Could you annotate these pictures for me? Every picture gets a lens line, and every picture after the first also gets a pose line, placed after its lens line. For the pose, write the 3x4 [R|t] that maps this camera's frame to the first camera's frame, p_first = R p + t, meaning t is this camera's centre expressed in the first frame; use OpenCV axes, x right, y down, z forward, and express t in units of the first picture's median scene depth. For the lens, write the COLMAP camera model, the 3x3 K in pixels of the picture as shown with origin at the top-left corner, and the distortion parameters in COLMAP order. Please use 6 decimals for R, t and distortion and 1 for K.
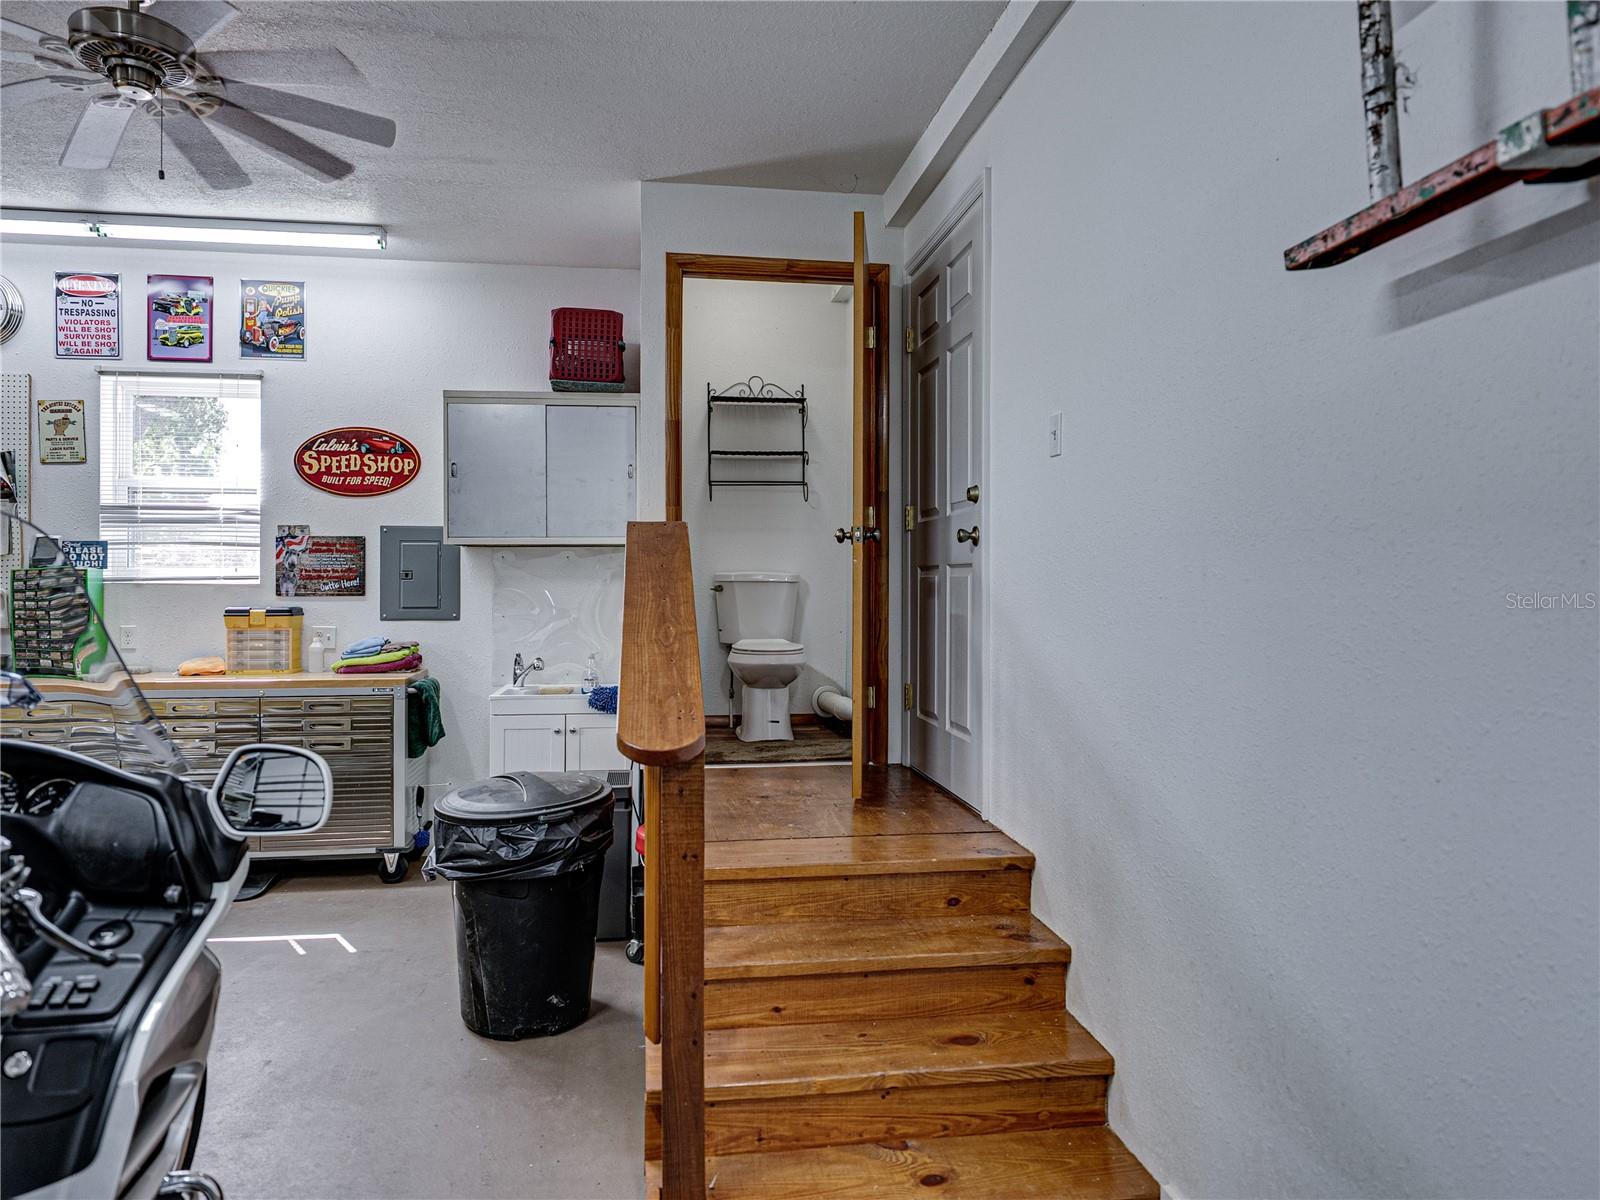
lens RADIAL K [[1123.8, 0, 800.0], [0, 1123.8, 600.0], [0, 0, 1]] dist [-0.000871, -0.001024]
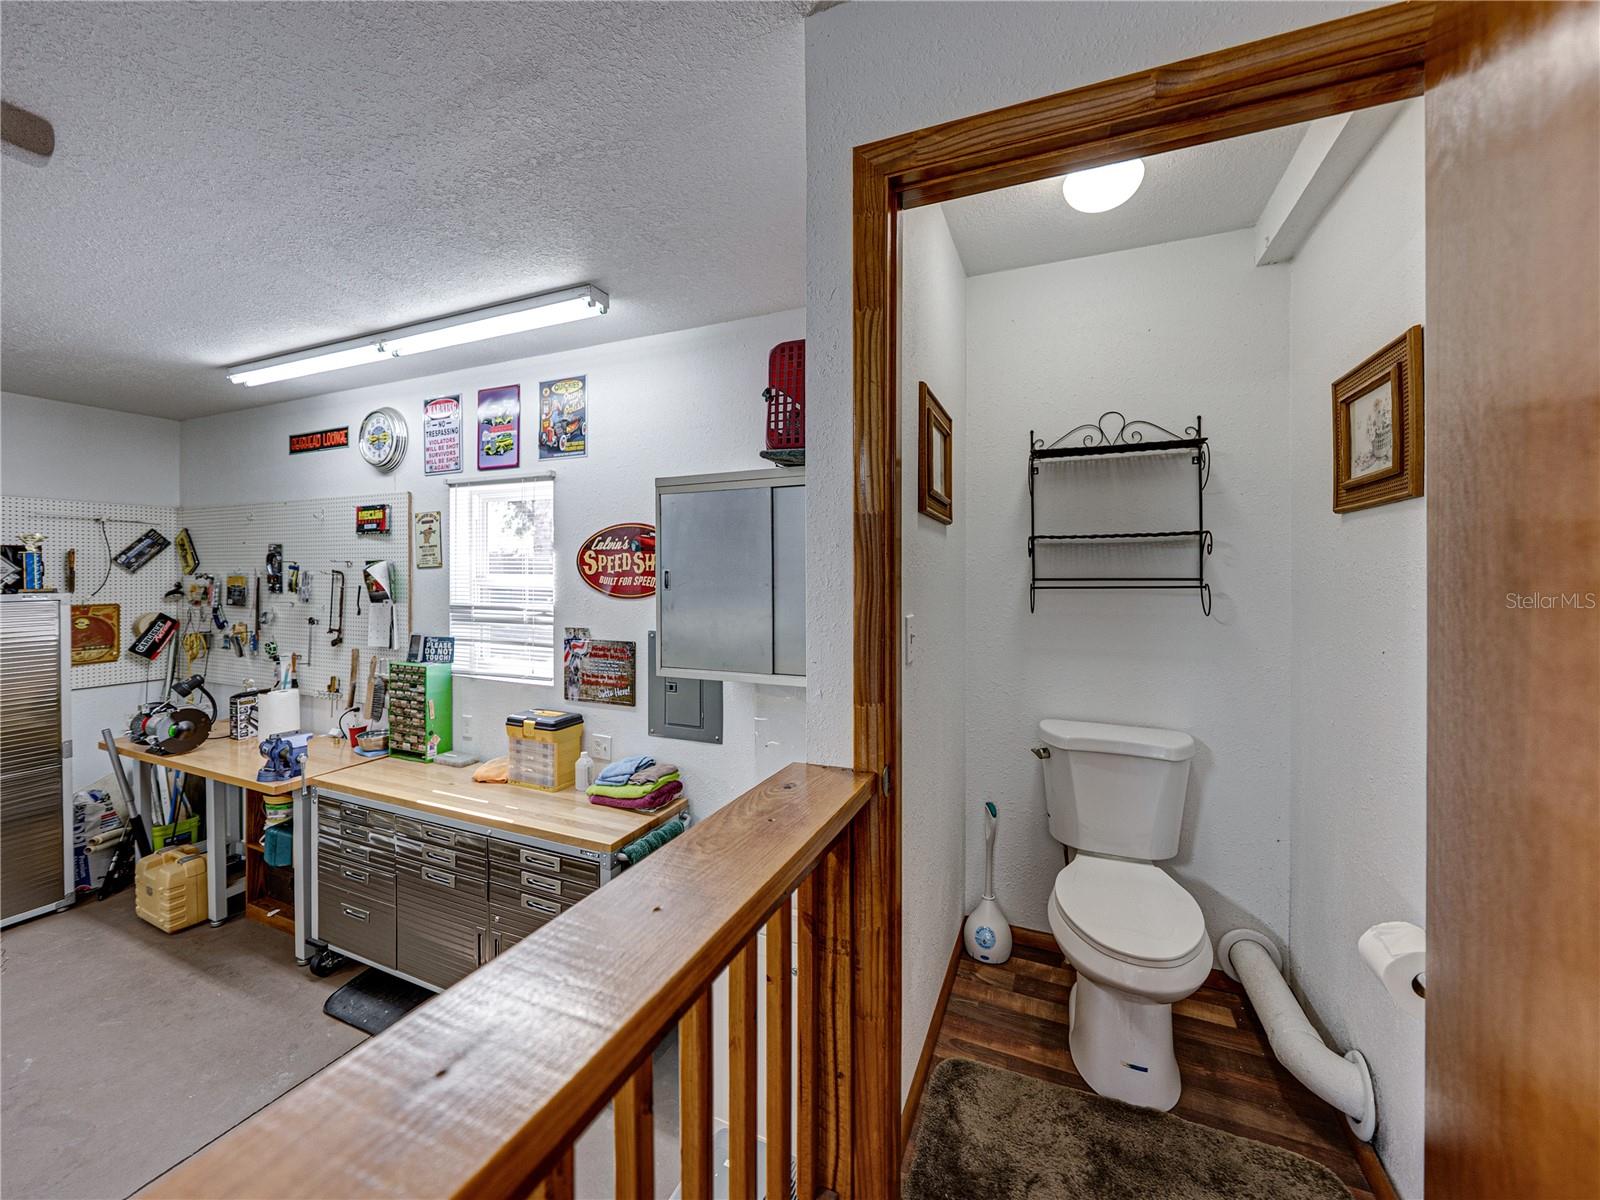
lens RADIAL K [[627.6, 0, 801.0], [0, 627.6, 569.6], [0, 0, 1]] dist [-0.000484, 0.000088]
pose [[0.852834, -0.002051, -0.522177, -0.004224], [-0.000721, 0.999987, -0.005104, -0.114070], [0.522181, 0.004730, 0.852822, 0.639432]]
